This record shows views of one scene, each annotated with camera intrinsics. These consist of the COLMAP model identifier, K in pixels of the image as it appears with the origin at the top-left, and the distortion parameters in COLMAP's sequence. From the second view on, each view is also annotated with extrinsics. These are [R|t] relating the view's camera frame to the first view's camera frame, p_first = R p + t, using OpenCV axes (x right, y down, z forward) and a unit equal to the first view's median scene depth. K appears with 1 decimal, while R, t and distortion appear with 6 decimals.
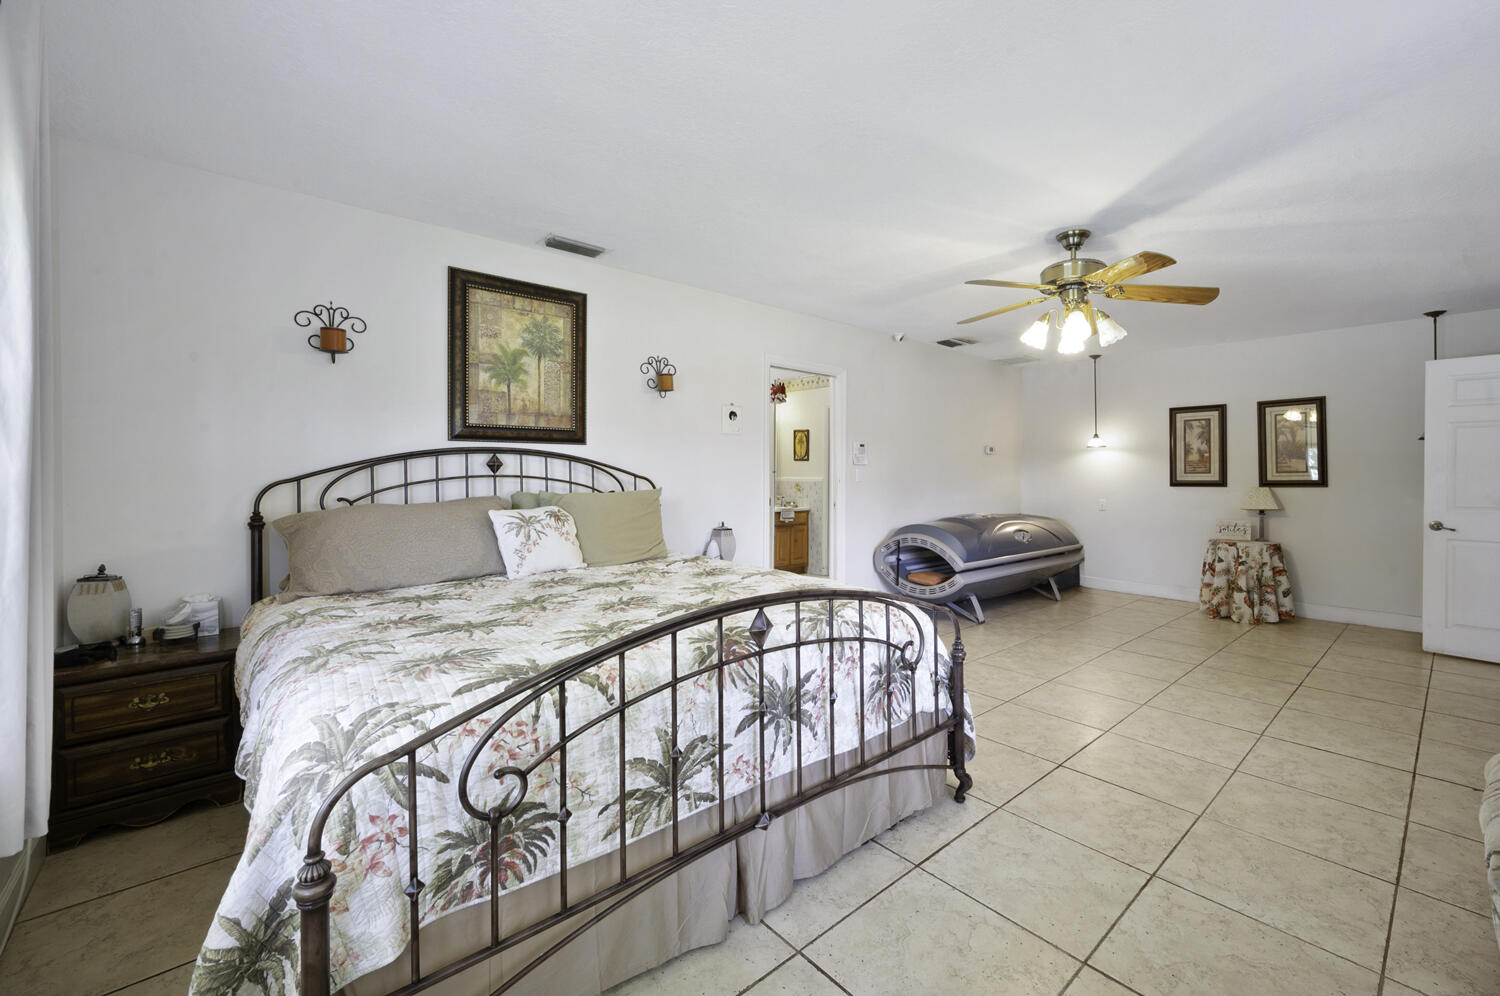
lens RADIAL K [[614.2, 0, 757.6], [0, 614.2, 488.2], [0, 0, 1]] dist [-0.018526, -0.000084]
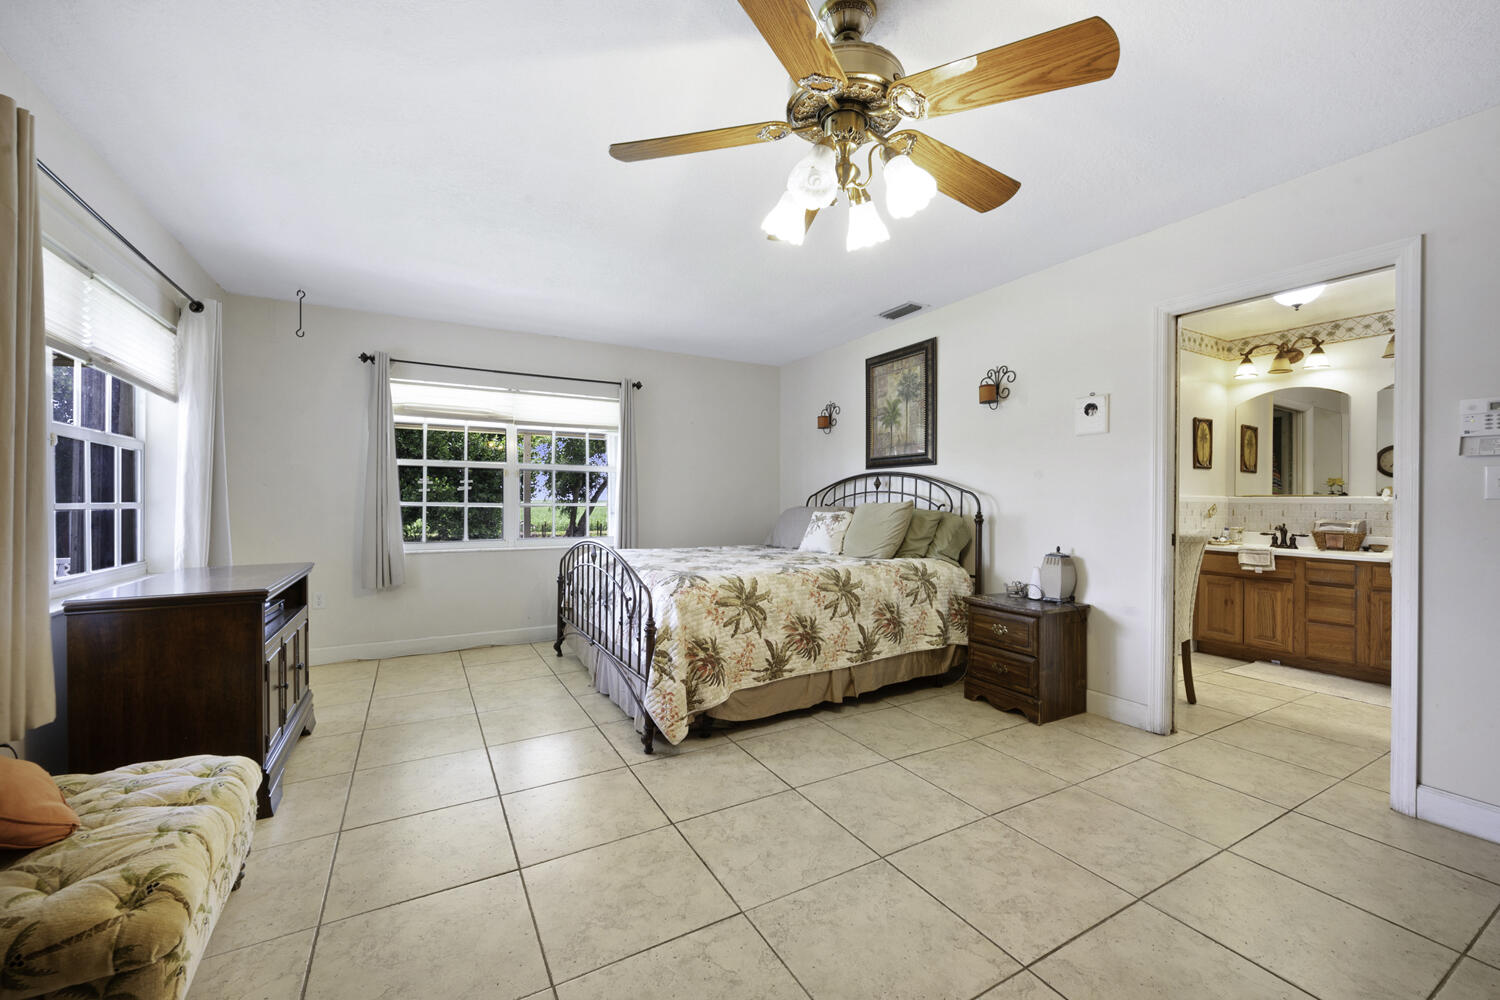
lens RADIAL K [[591.7, 0, 756.4], [0, 591.7, 495.9], [0, 0, 1]] dist [0.000089, -0.000477]
pose [[-0.199702, 0.007278, -0.979830, 0.968321], [-0.006559, 0.999940, 0.008764, -0.019537], [0.979835, 0.008177, -0.199642, 0.951333]]
